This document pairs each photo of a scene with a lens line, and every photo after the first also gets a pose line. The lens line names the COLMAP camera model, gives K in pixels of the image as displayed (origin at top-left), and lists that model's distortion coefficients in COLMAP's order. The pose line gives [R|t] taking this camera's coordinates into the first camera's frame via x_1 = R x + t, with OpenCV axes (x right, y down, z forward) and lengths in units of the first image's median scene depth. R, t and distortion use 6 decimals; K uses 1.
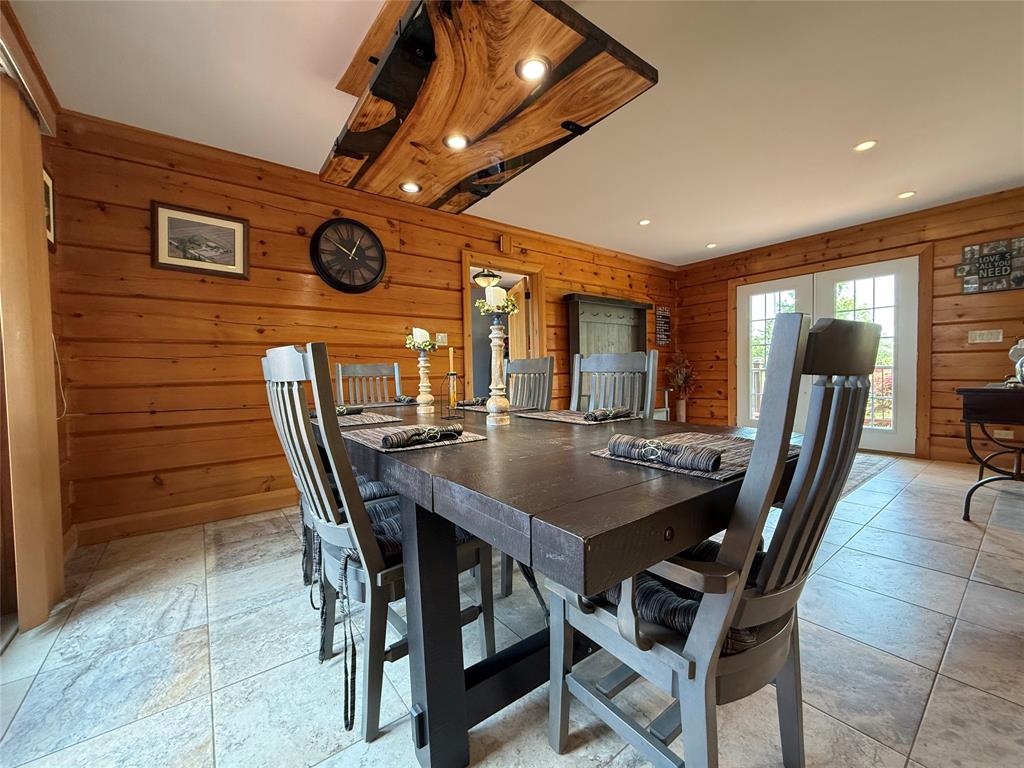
lens RADIAL K [[408.8, 0, 512.0], [0, 408.8, 384.0], [0, 0, 1]] dist [0.002282, -0.000103]
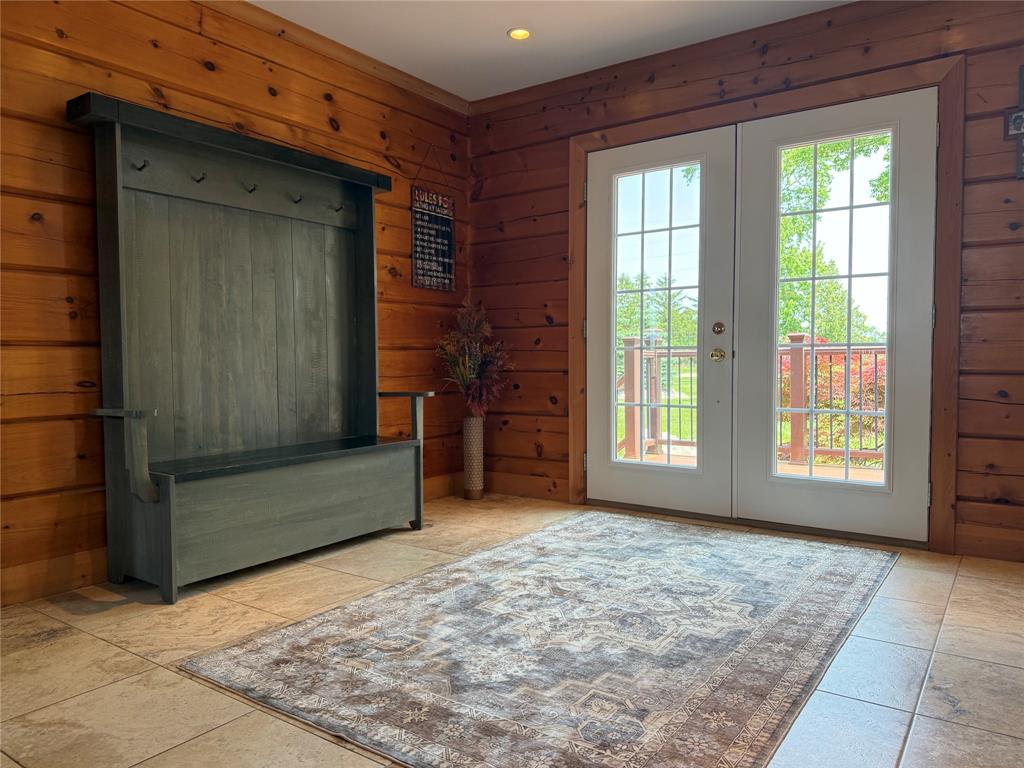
lens RADIAL K [[728.3, 0, 512.0], [0, 728.3, 384.0], [0, 0, 1]] dist [0.060880, -0.078764]
pose [[0.952239, 0.004048, 0.305328, 0.242537], [-0.005230, 0.999982, 0.003054, 0.001791], [-0.305310, -0.004505, 0.952242, 0.293111]]
